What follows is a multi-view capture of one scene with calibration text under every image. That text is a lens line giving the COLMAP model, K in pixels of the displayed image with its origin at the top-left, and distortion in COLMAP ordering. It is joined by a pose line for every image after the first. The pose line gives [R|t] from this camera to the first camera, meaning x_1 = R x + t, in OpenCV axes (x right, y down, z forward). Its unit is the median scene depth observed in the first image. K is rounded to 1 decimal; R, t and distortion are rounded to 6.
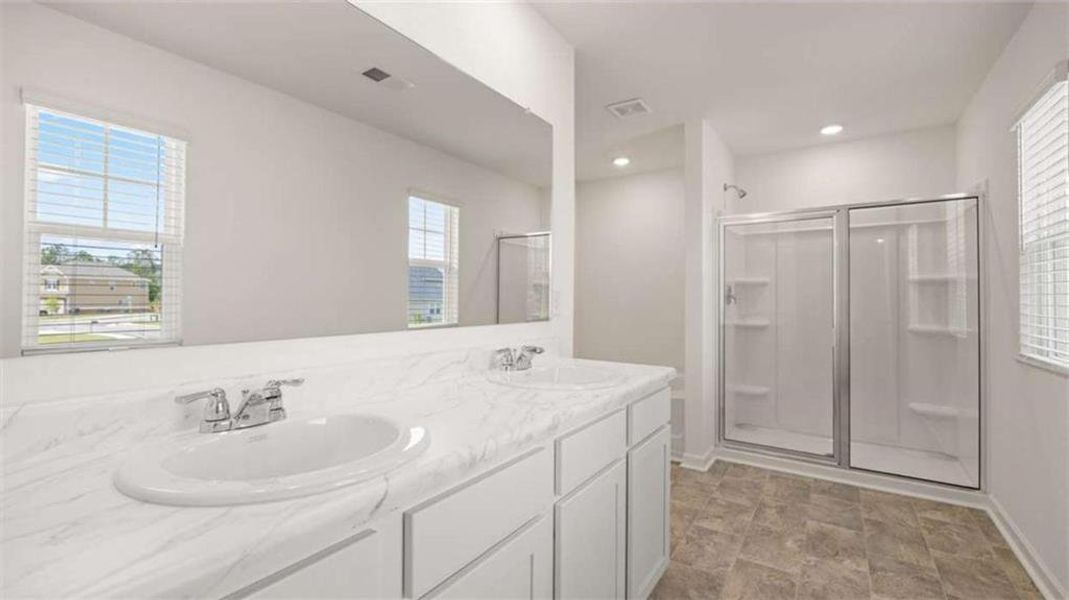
lens RADIAL K [[463.7, 0, 535.3], [0, 463.7, 299.9], [0, 0, 1]] dist [-0.003053, 0.000265]
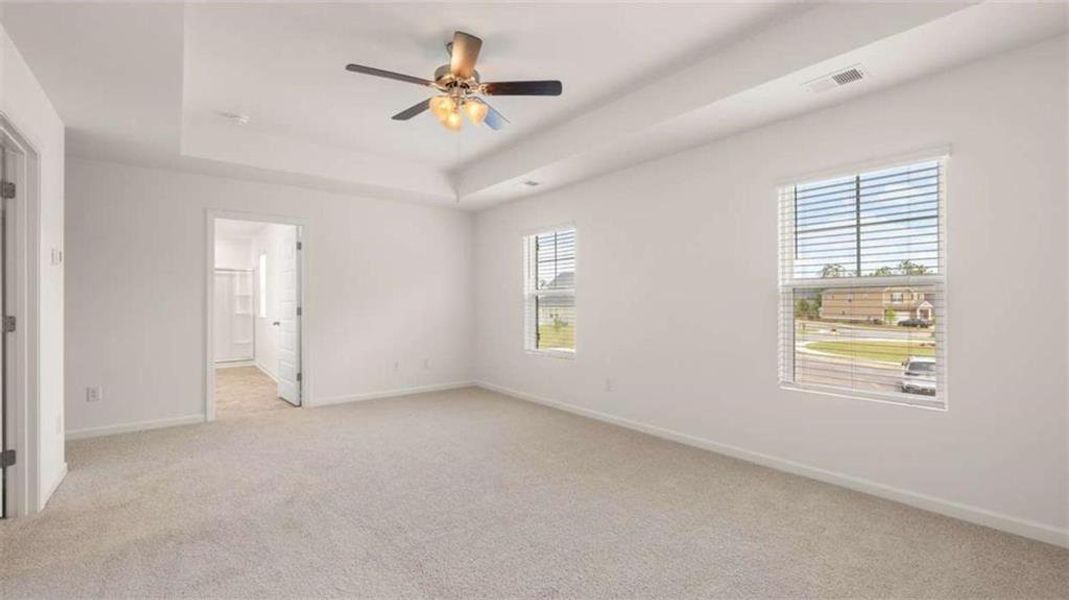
lens RADIAL K [[463.7, 0, 533.4], [0, 463.7, 295.4], [0, 0, 1]] dist [-0.003053, 0.000265]
pose [[0.330849, -0.001148, 0.943683, -1.163505], [0.005436, 0.999985, -0.000690, -0.032022], [-0.943668, 0.005358, 0.330850, -1.529943]]
